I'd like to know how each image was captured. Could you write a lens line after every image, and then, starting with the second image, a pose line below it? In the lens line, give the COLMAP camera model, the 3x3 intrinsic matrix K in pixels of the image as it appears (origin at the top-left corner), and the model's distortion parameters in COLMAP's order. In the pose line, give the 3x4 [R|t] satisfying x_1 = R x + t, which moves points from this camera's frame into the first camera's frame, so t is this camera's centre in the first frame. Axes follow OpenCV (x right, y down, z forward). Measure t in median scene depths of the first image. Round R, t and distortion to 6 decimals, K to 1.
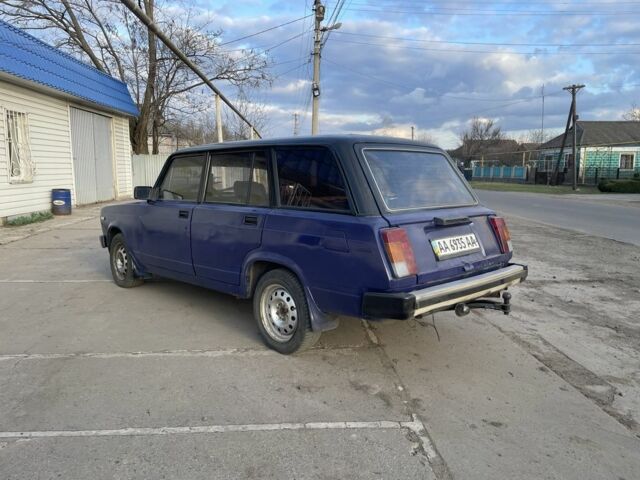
lens RADIAL K [[515.2, 0, 320.0], [0, 515.2, 240.0], [0, 0, 1]] dist [0.004224, -0.039289]
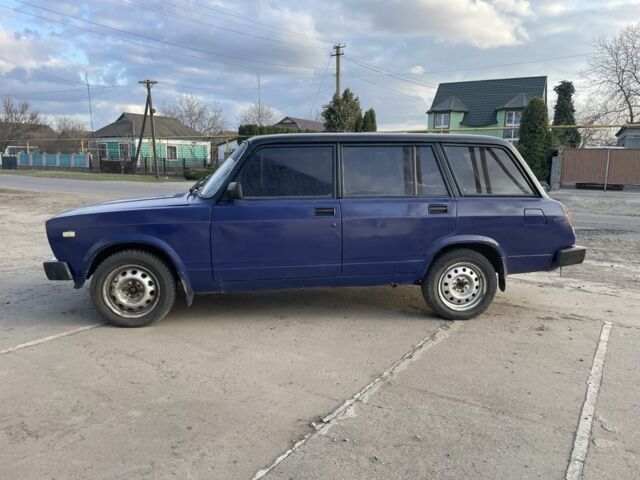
lens RADIAL K [[515.2, 0, 320.0], [0, 515.2, 240.0], [0, 0, 1]] dist [0.004224, -0.039289]
pose [[0.577683, -0.104614, 0.809530, -0.144526], [0.086073, 0.994031, 0.067035, -0.008351], [-0.811711, 0.030953, 0.583239, 0.069526]]
